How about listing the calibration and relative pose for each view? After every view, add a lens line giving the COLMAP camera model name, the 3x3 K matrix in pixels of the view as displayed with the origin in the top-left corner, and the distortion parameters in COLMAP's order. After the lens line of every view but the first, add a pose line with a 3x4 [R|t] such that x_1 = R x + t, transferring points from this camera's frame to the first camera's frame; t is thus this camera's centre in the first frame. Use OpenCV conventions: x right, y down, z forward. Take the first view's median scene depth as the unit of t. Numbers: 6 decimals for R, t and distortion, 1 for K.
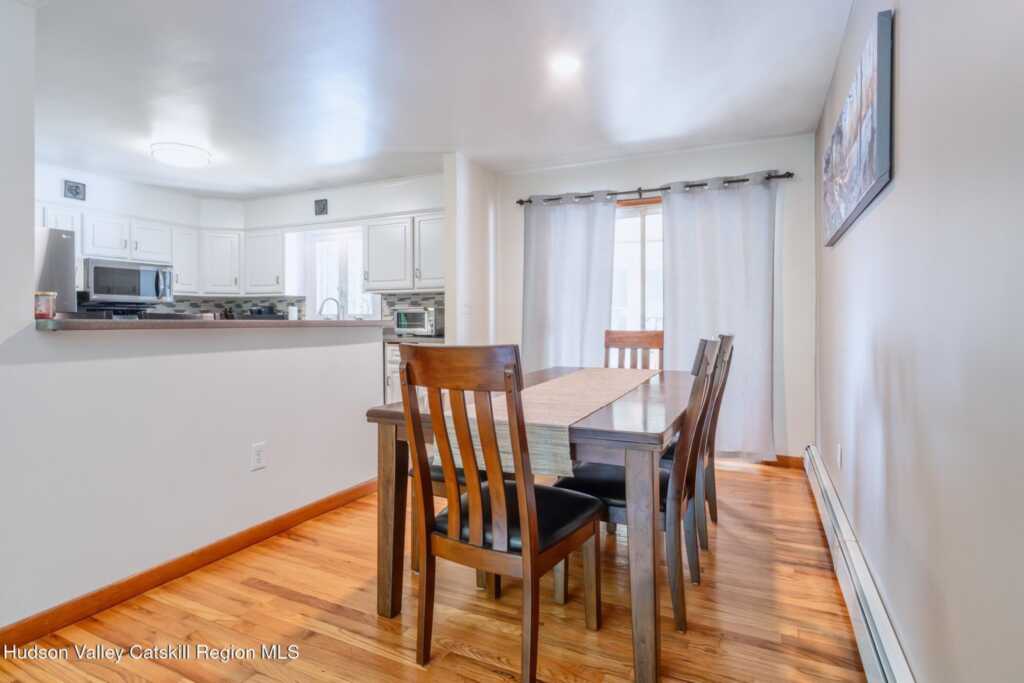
lens RADIAL K [[520.3, 0, 516.8], [0, 520.3, 312.9], [0, 0, 1]] dist [-0.003556, -0.002152]
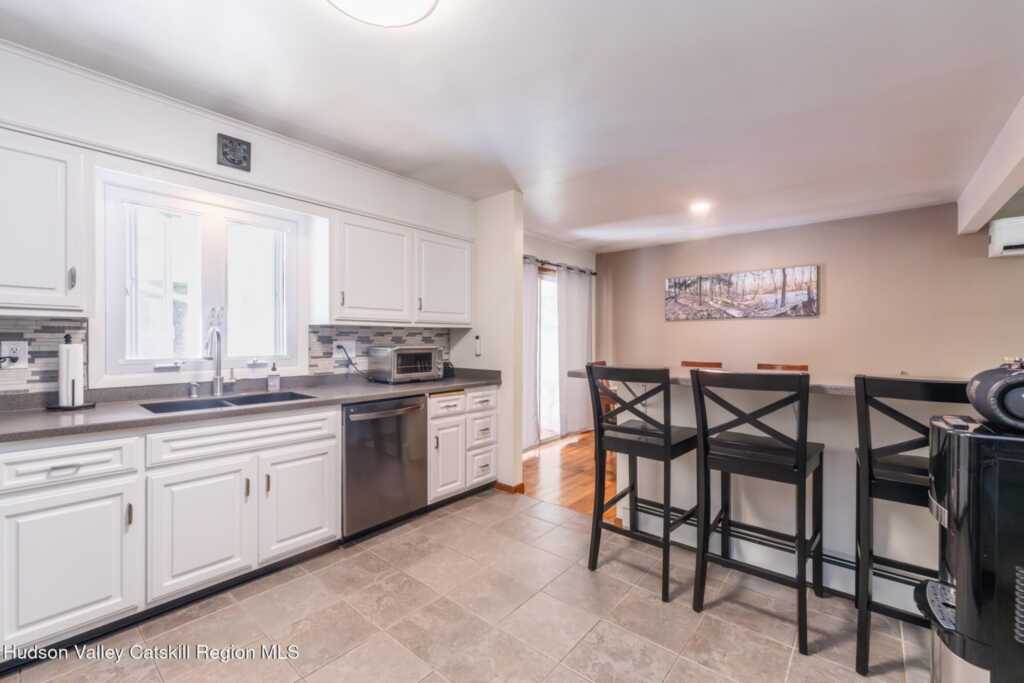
lens RADIAL K [[424.4, 0, 512.2], [0, 424.4, 336.5], [0, 0, 1]] dist [0.000447, 0.000698]
pose [[0.253892, 0.005135, 0.967219, -0.930733], [-0.013155, 0.999912, -0.001856, -0.030611], [-0.967143, -0.012253, 0.253937, 0.811671]]
